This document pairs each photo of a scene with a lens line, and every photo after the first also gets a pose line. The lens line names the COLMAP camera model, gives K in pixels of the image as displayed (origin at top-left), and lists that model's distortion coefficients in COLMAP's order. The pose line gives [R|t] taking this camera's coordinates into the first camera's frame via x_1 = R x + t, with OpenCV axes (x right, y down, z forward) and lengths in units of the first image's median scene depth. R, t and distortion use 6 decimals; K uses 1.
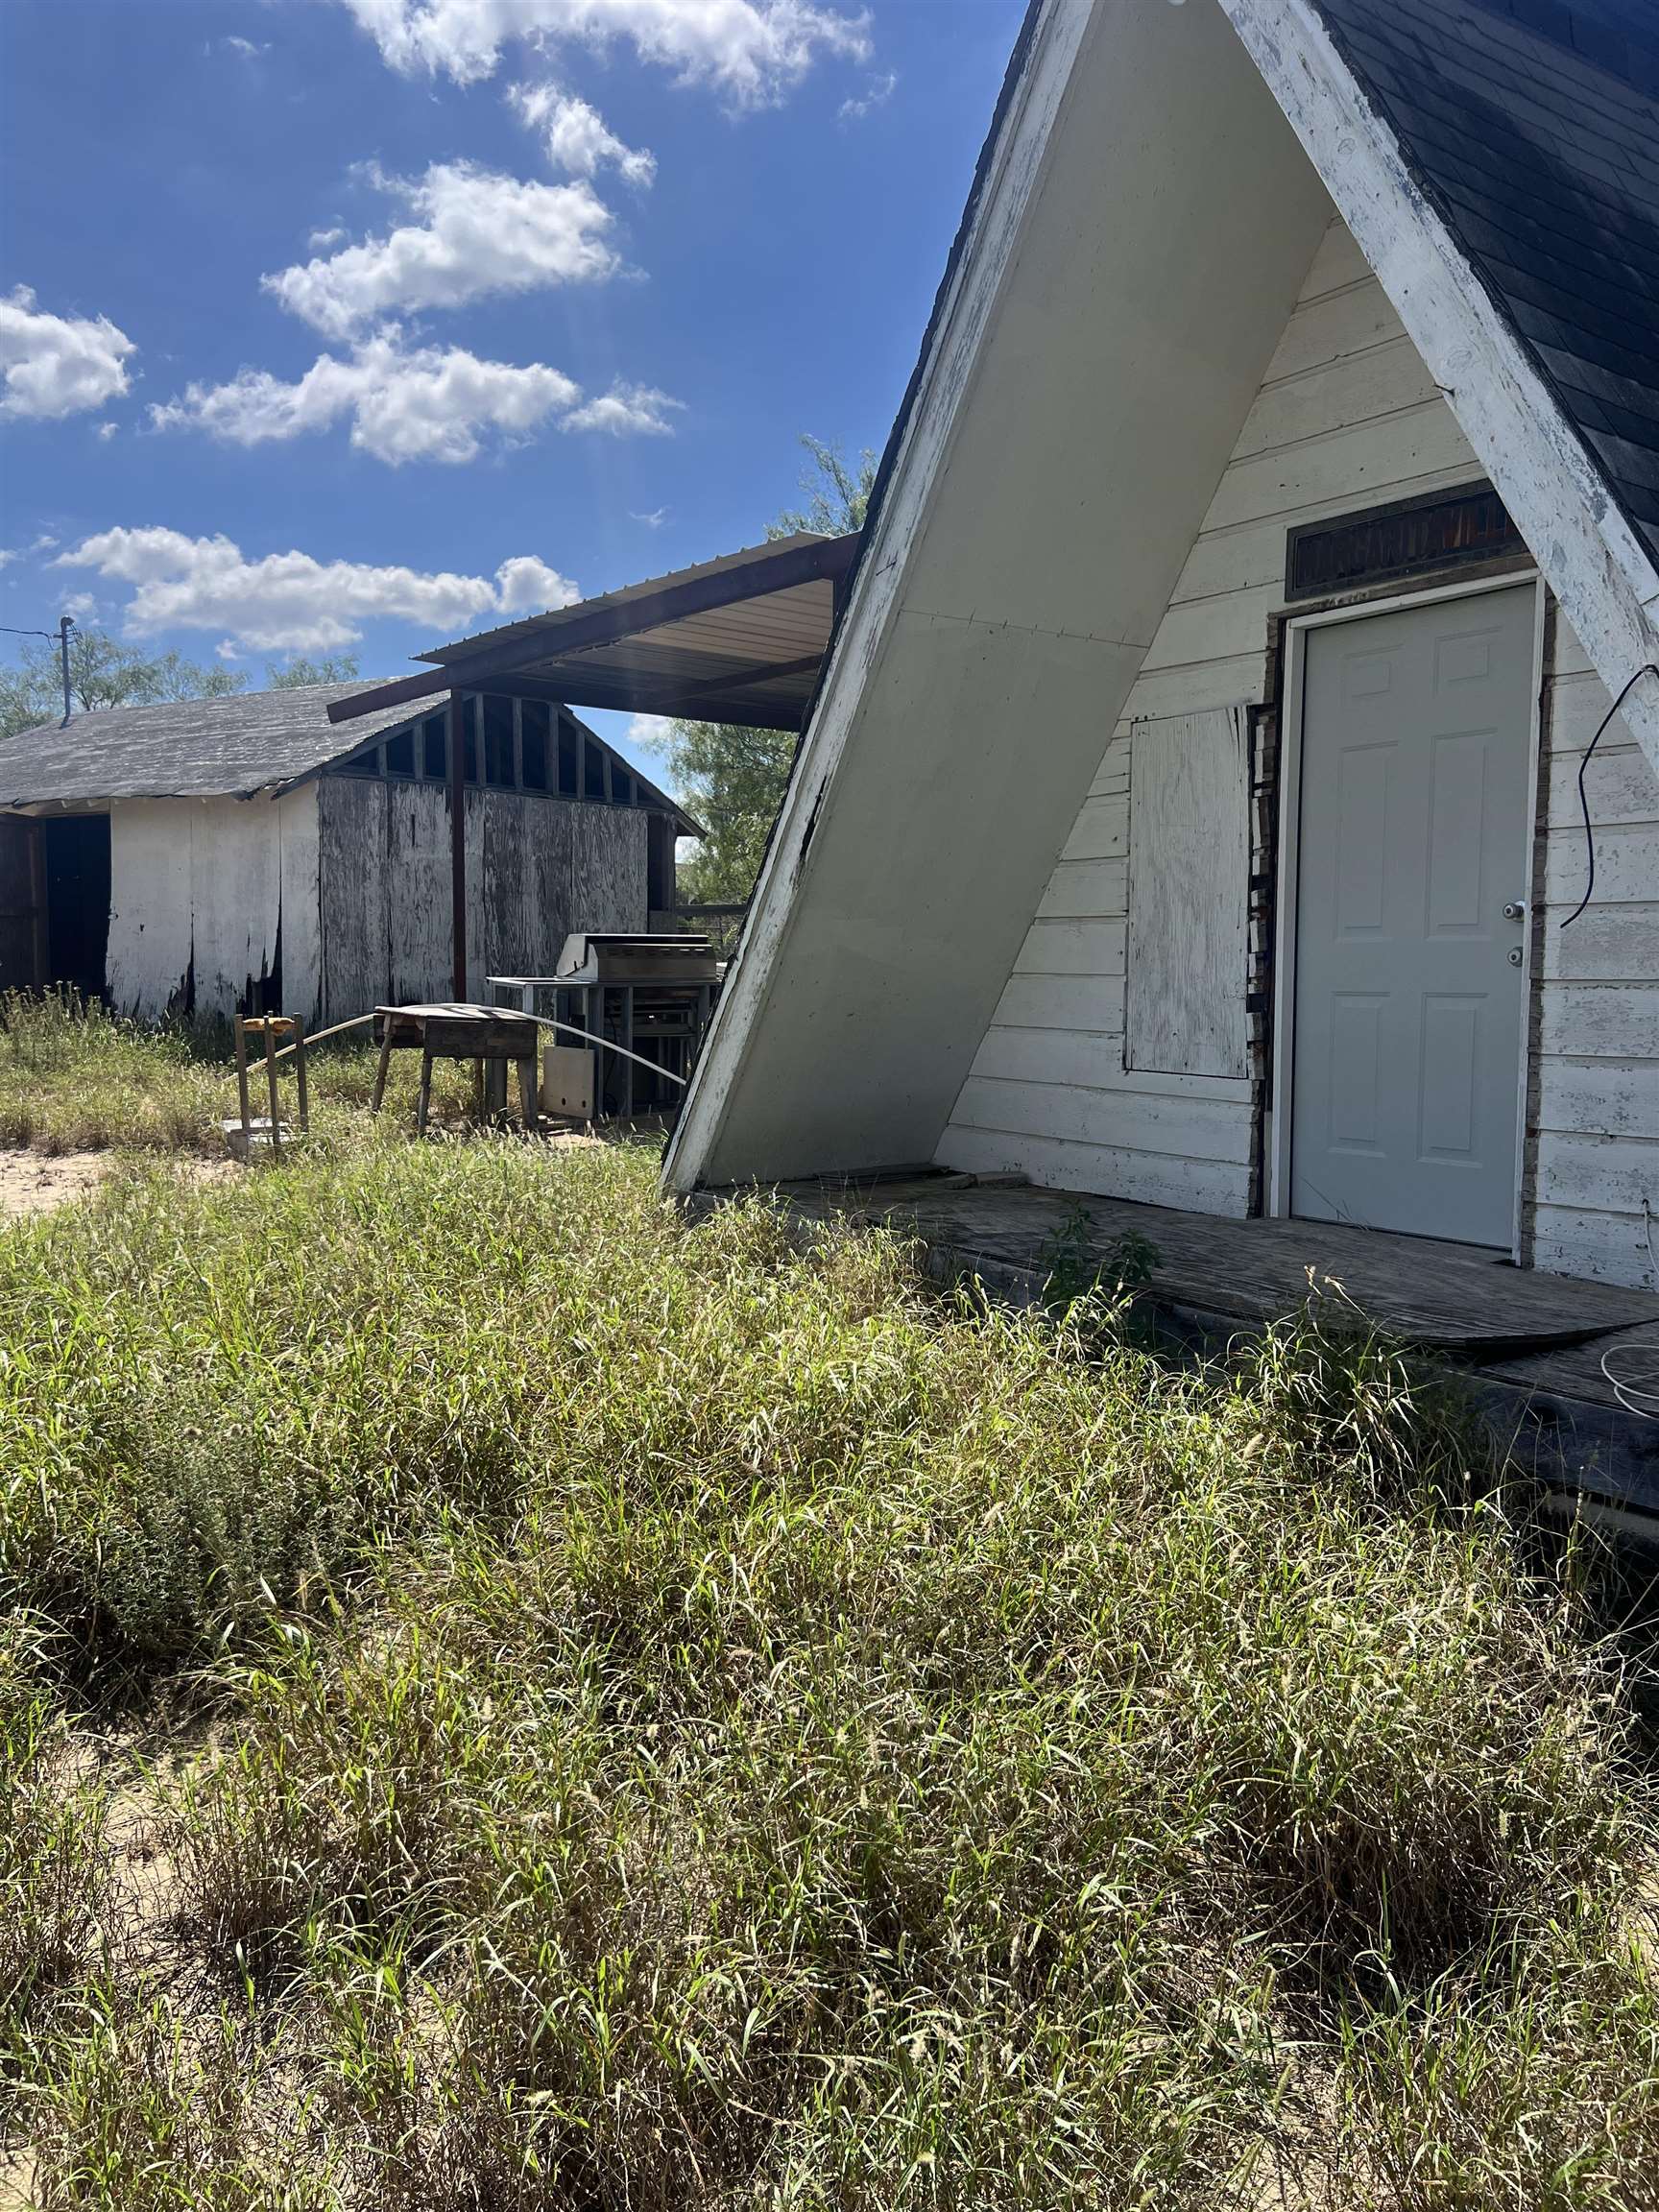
lens RADIAL K [[1683.4, 0, 817.0], [0, 1683.4, 1110.4], [0, 0, 1]] dist [0.062128, -0.068483]
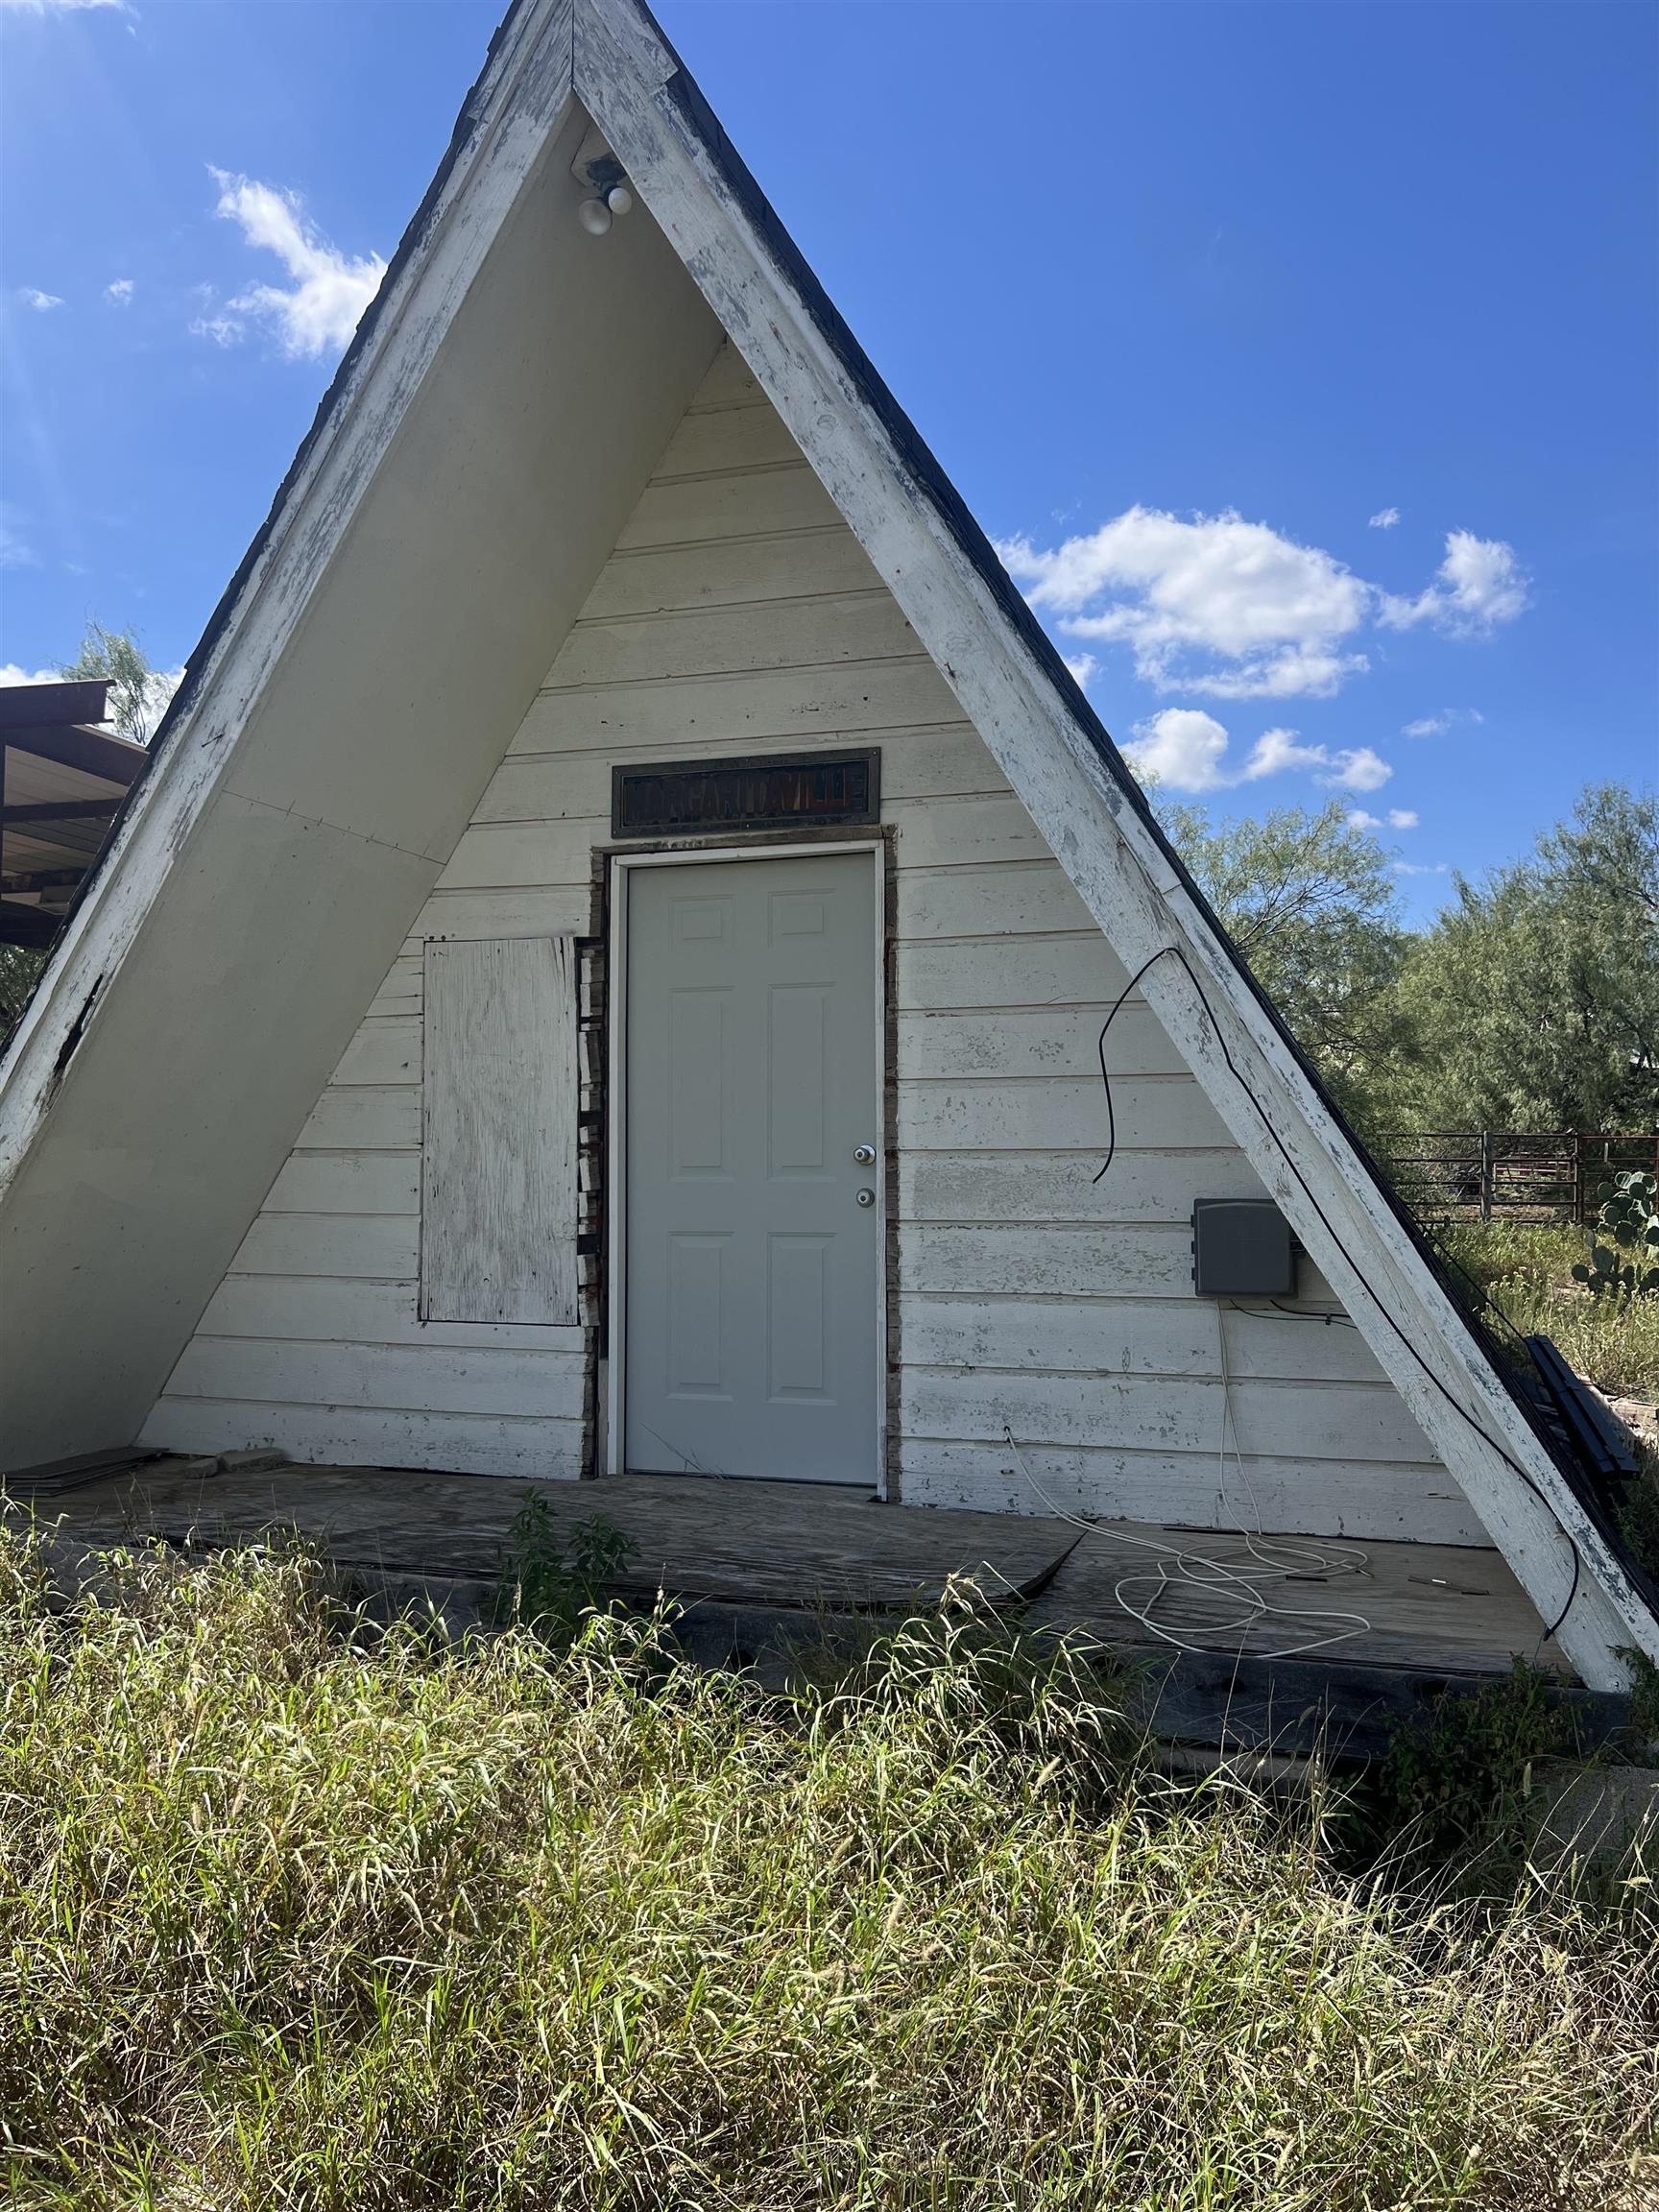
lens RADIAL K [[1683.4, 0, 808.8], [0, 1683.4, 1108.2], [0, 0, 1]] dist [0.062128, -0.068483]
pose [[0.803786, 0.022772, 0.594483, -0.225419], [0.051932, 0.992767, -0.108245, -0.034286], [-0.592648, 0.117878, 0.796789, 0.183385]]
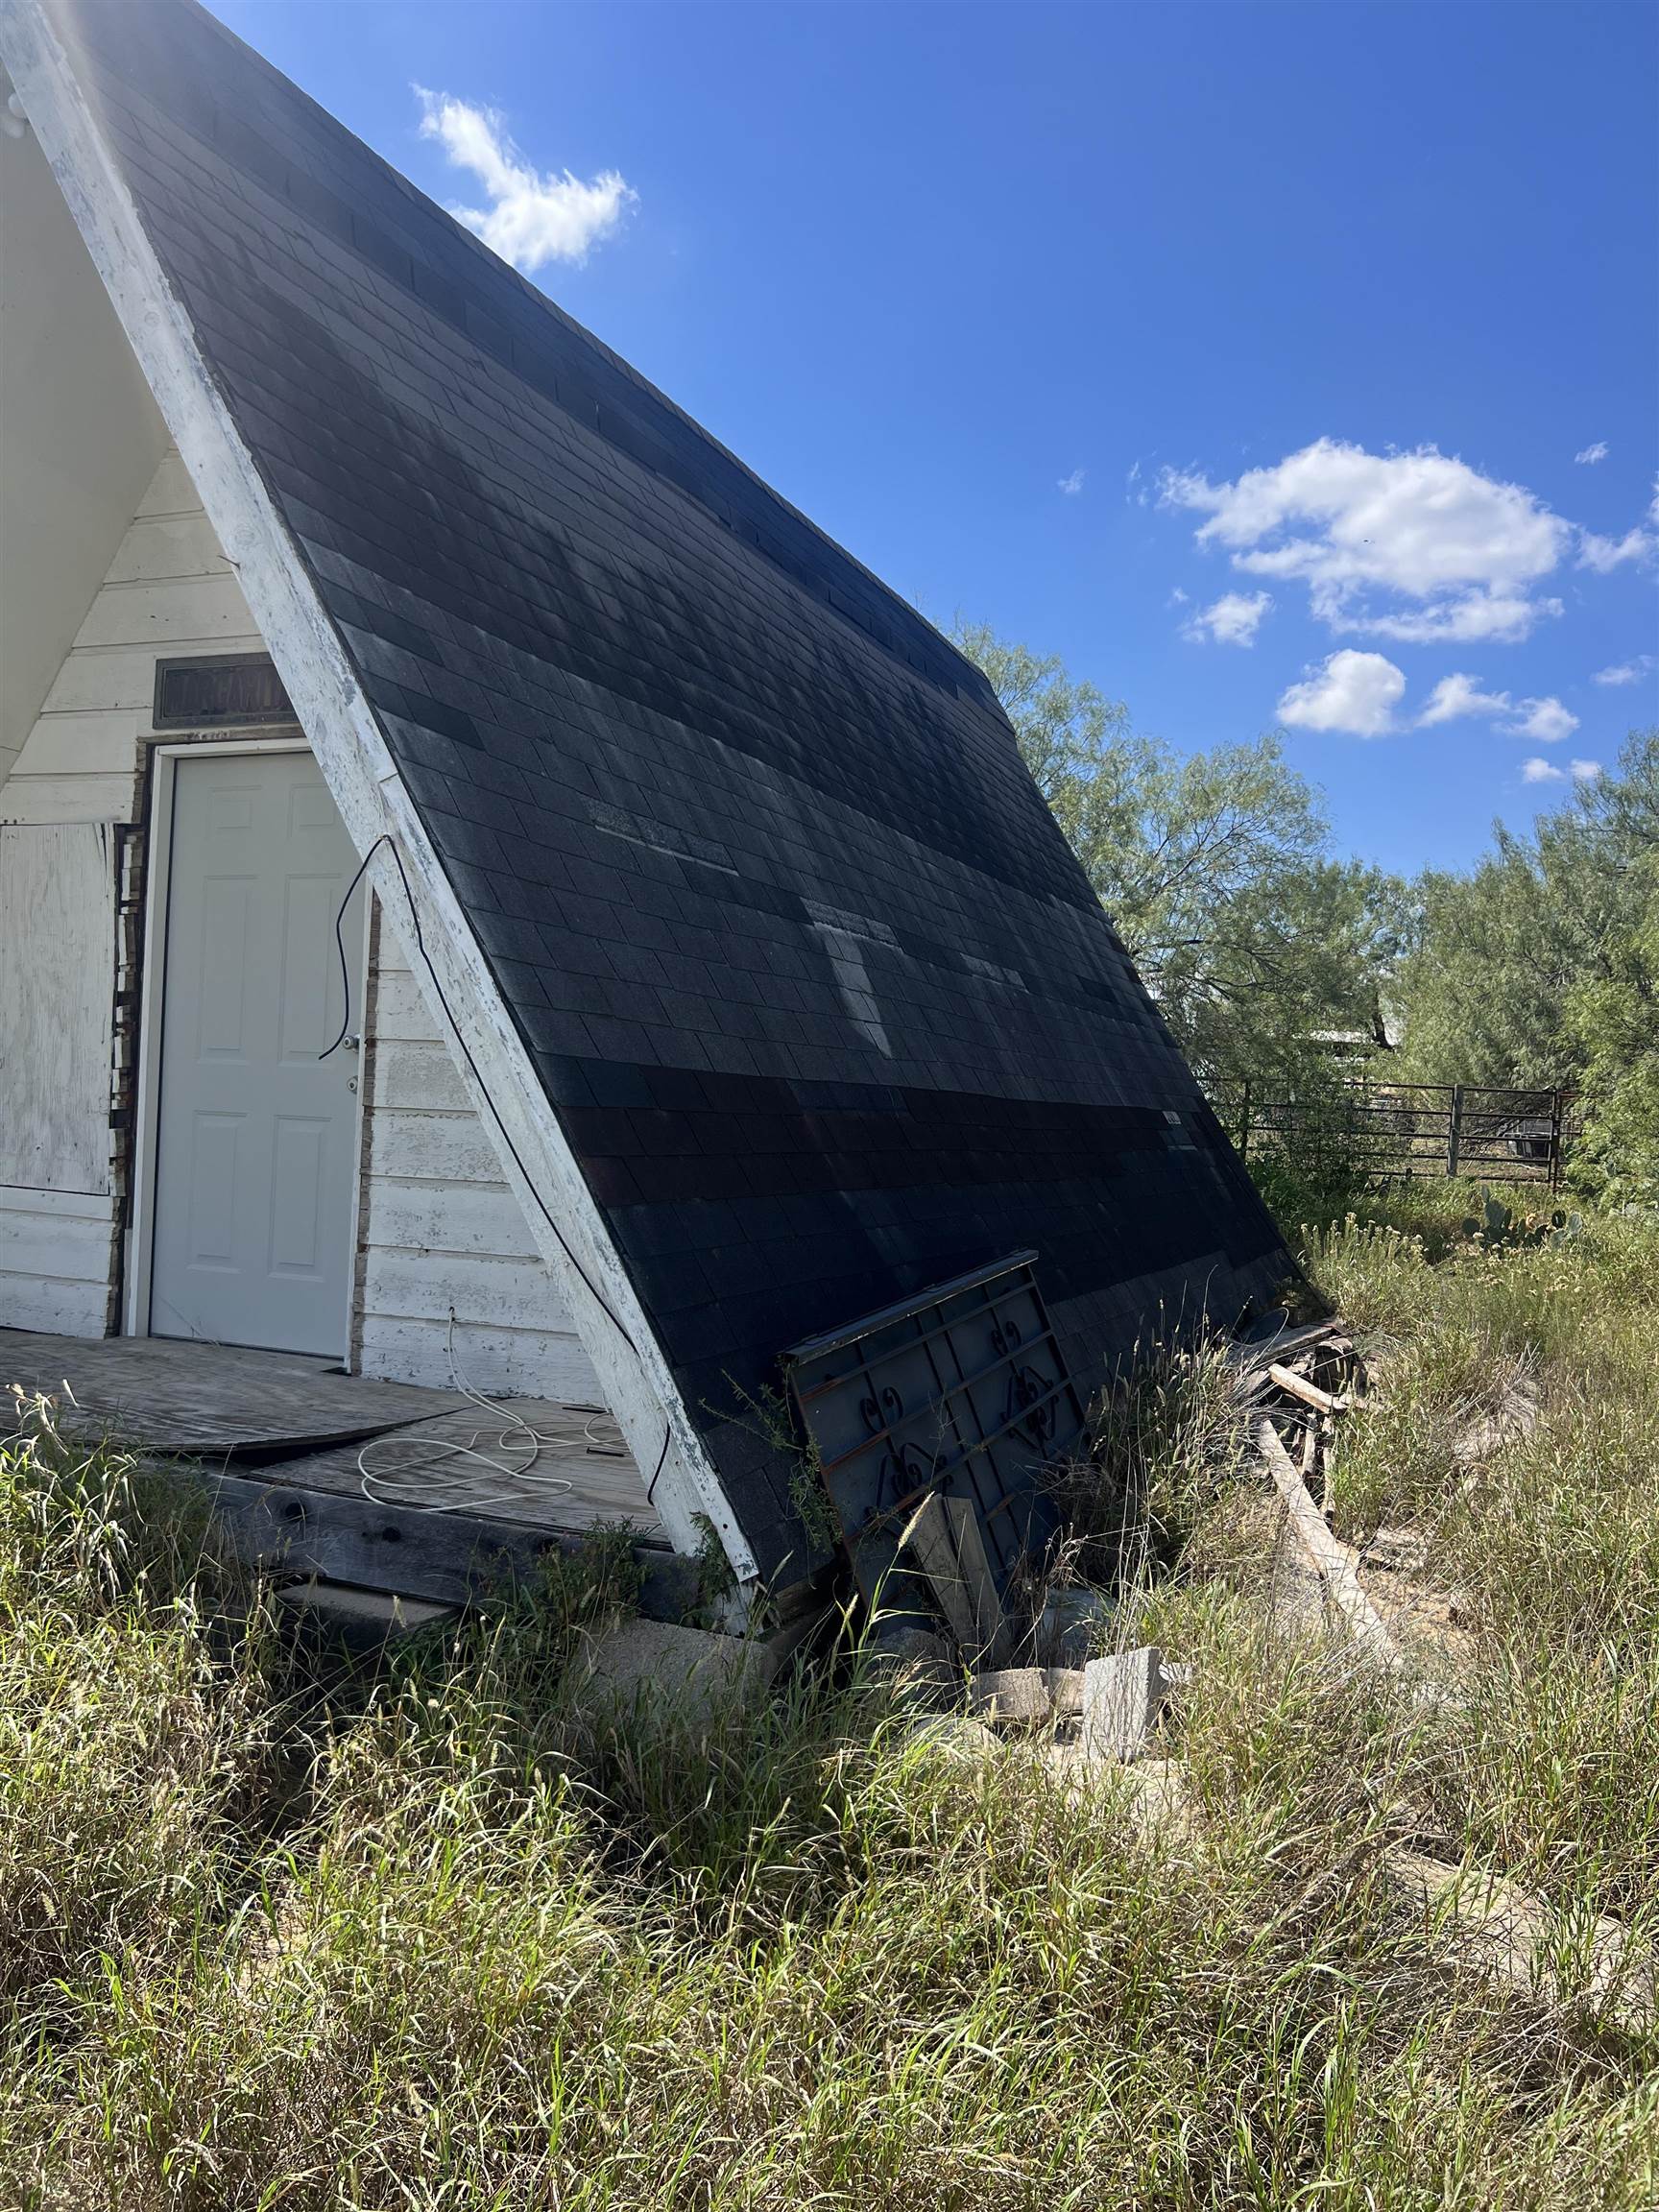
lens RADIAL K [[1683.4, 0, 824.9], [0, 1683.4, 1102.7], [0, 0, 1]] dist [0.062128, -0.068483]
pose [[0.849365, 0.040406, 0.526256, 0.096311], [-0.000217, 0.997092, -0.076205, 0.002913], [-0.527805, 0.064612, 0.846904, -0.069434]]
